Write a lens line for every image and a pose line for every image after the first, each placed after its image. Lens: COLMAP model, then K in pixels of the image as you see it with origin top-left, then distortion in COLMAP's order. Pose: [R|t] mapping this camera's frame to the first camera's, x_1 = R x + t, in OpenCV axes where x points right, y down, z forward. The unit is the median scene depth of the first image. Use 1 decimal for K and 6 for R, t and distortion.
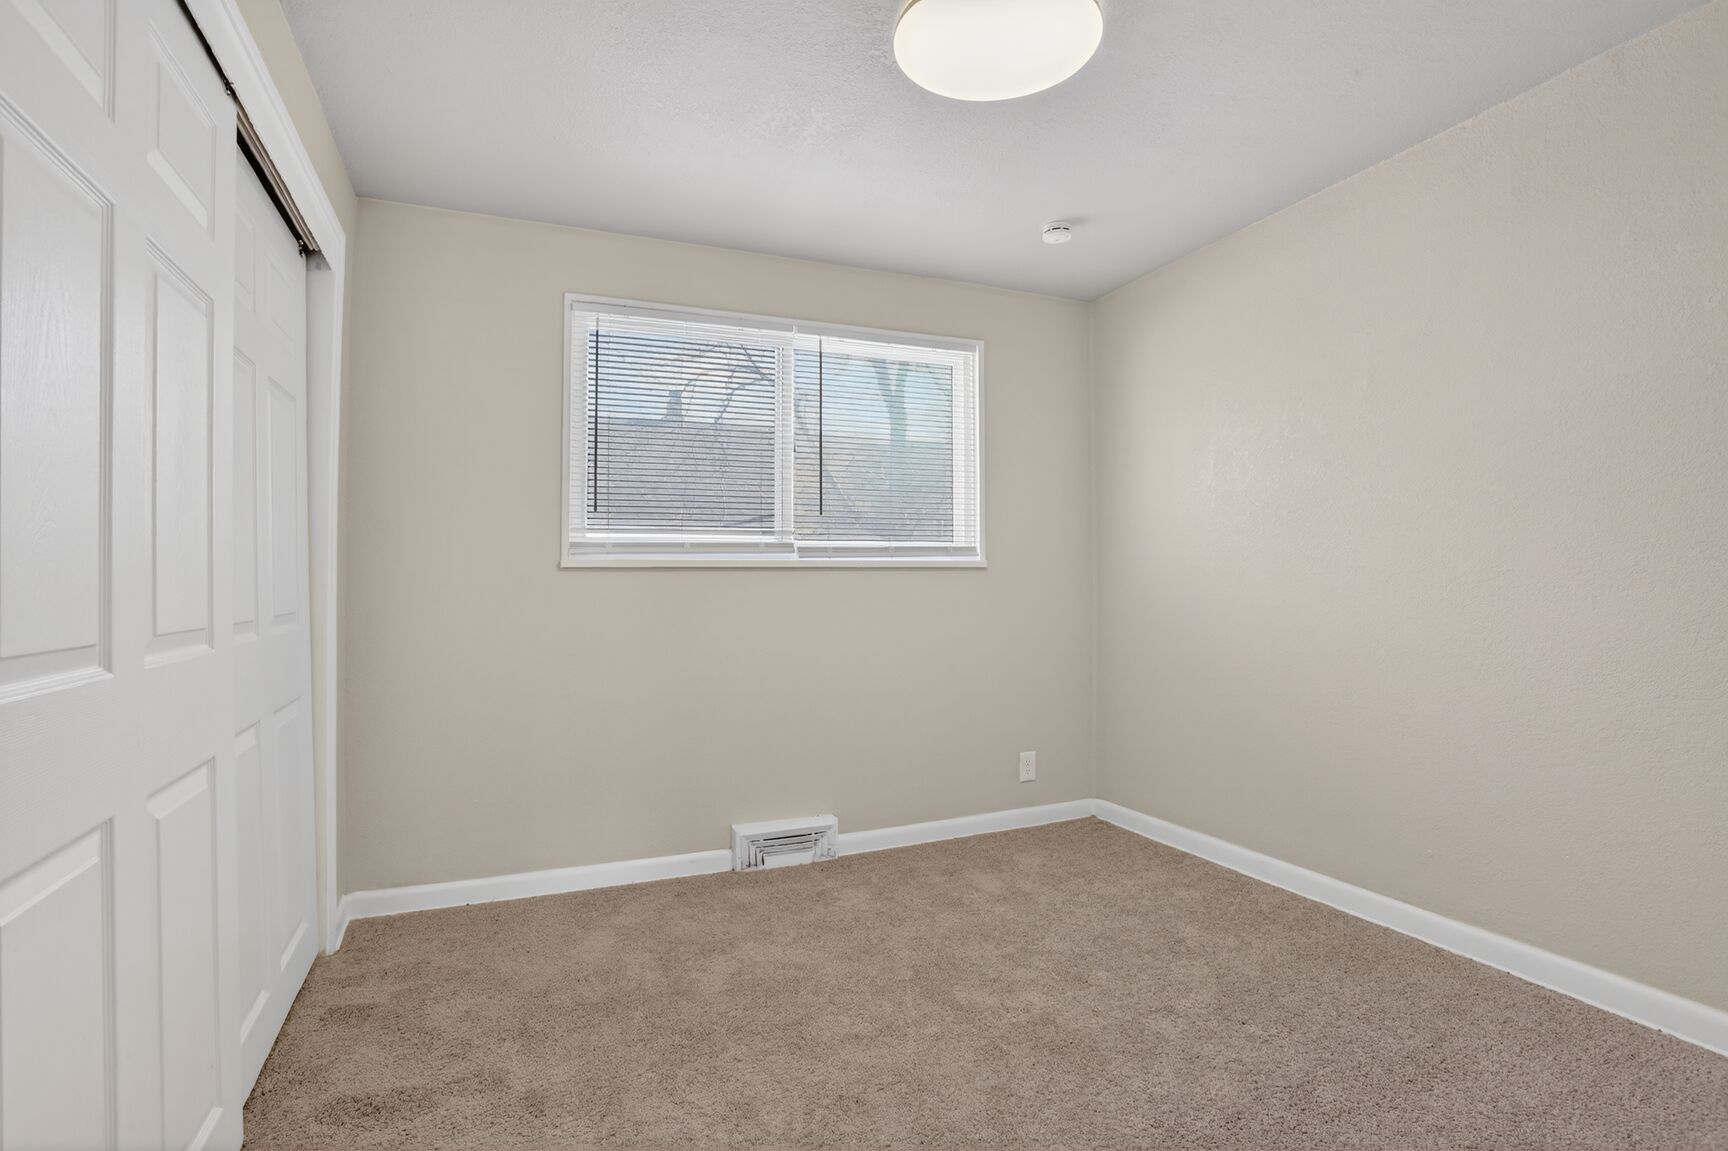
lens RADIAL K [[836.8, 0, 858.0], [0, 836.8, 581.7], [0, 0, 1]] dist [-0.051954, 0.007797]
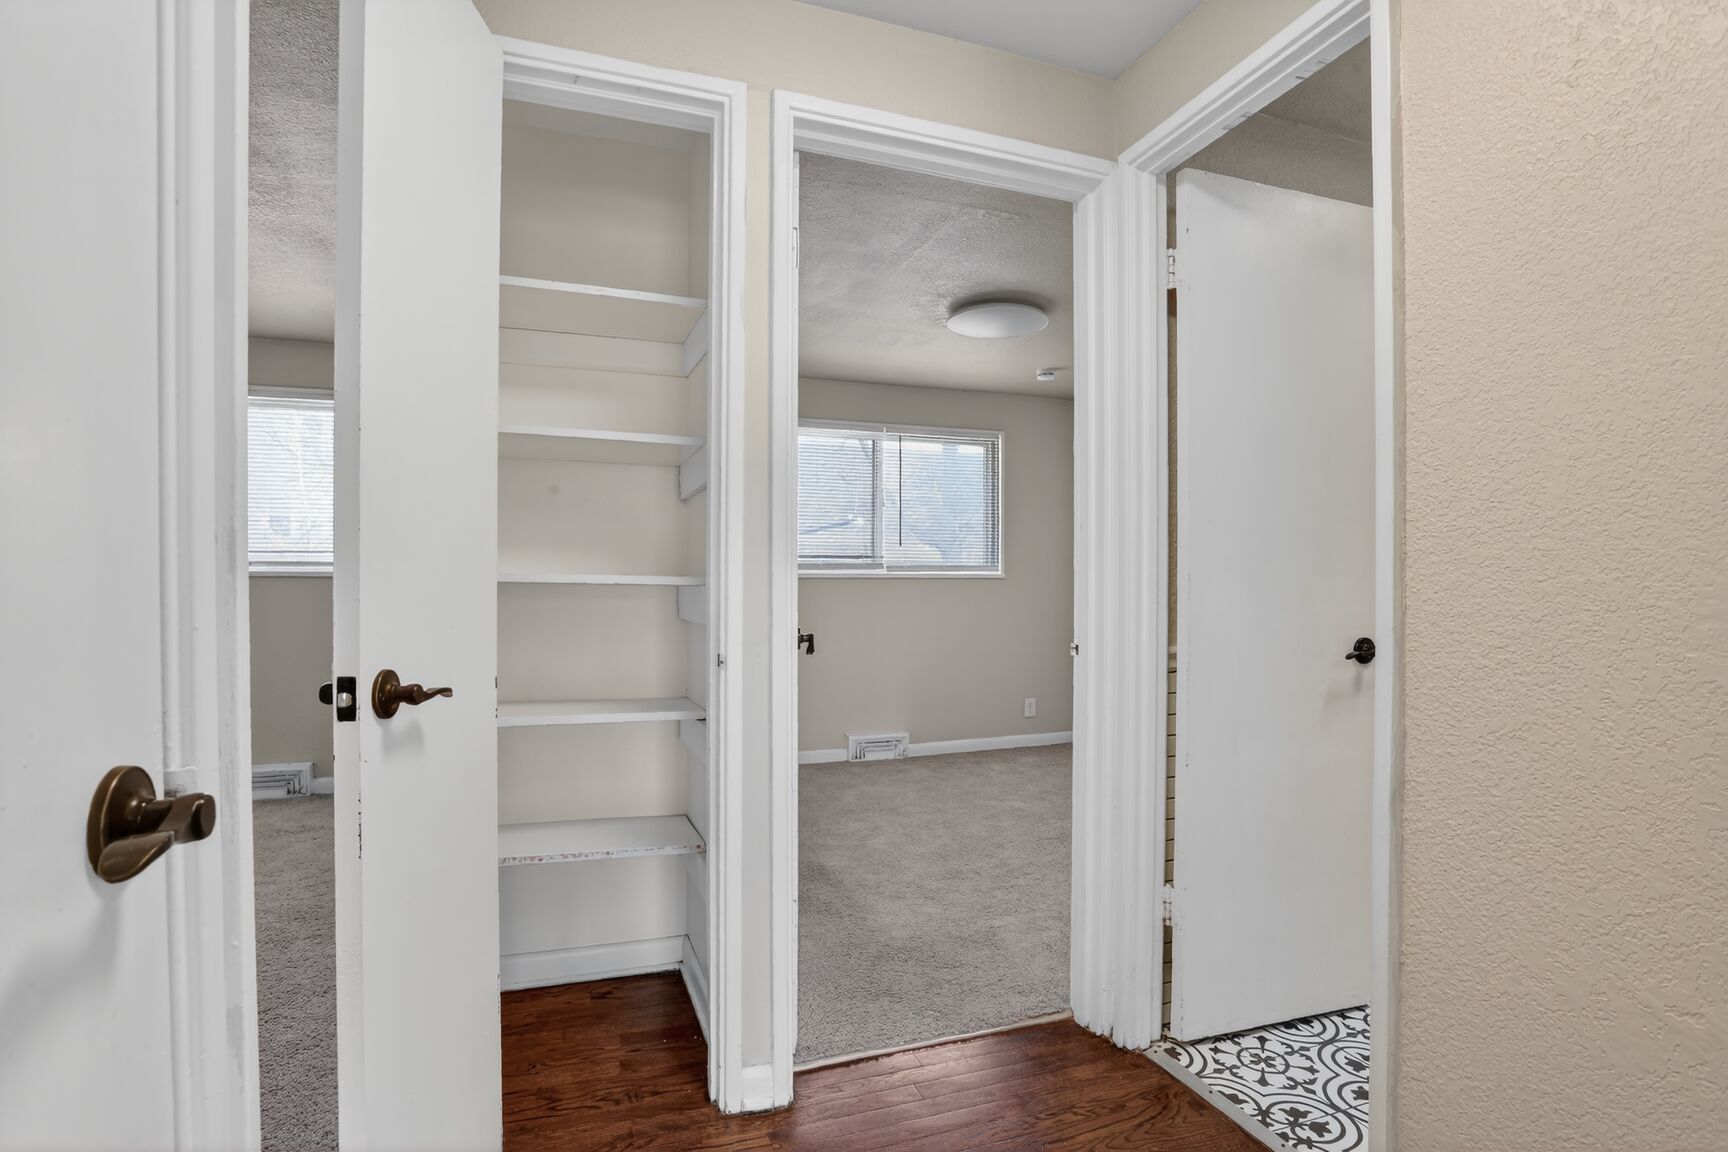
lens RADIAL K [[836.8, 0, 869.5], [0, 836.8, 585.6], [0, 0, 1]] dist [-0.051954, 0.007797]
pose [[0.999042, 0.003321, -0.043636, -0.032581], [-0.002907, 0.999950, 0.009540, -0.021905], [0.043666, -0.009404, 0.999002, -0.663546]]
